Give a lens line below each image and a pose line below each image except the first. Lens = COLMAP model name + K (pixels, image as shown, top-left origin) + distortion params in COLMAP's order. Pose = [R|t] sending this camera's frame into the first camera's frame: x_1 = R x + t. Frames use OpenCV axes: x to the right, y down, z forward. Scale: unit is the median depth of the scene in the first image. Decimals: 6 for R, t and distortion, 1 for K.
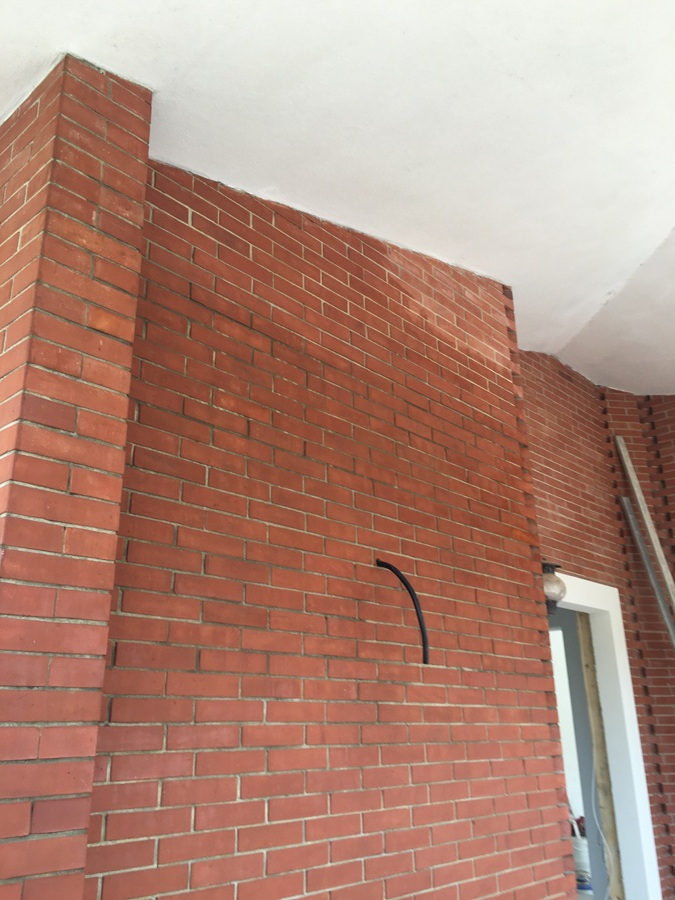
lens RADIAL K [[764.2, 0, 336.3], [0, 764.2, 436.3], [0, 0, 1]] dist [0.082513, -0.118236]
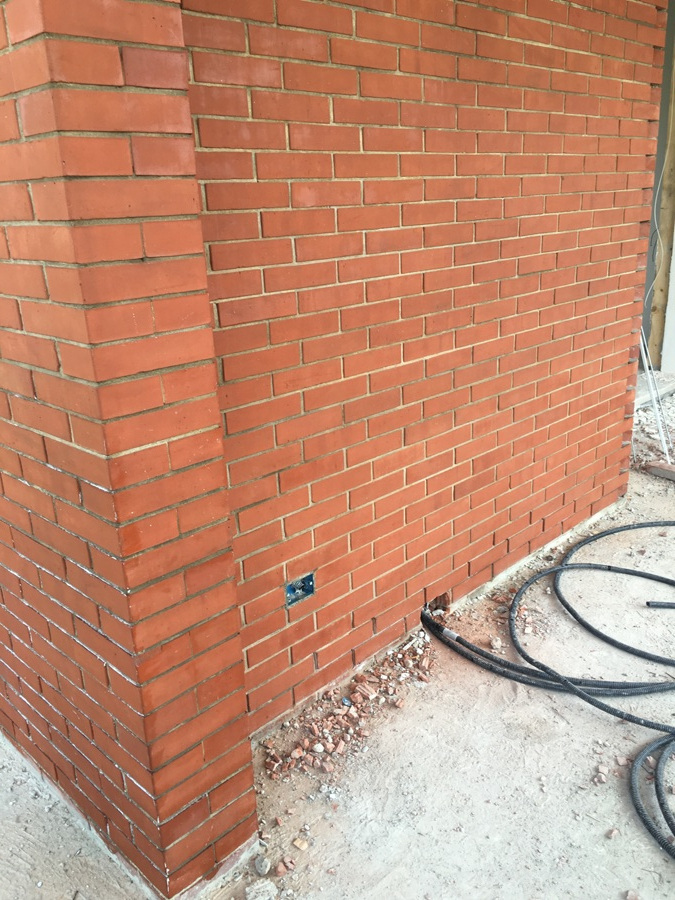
lens RADIAL K [[764.2, 0, 336.3], [0, 764.2, 436.3], [0, 0, 1]] dist [0.082513, -0.118236]
pose [[0.998437, -0.021218, -0.051703, -0.077303], [0.048517, 0.788265, 0.613421, 0.190196], [0.027740, -0.614971, 0.788062, 0.050843]]
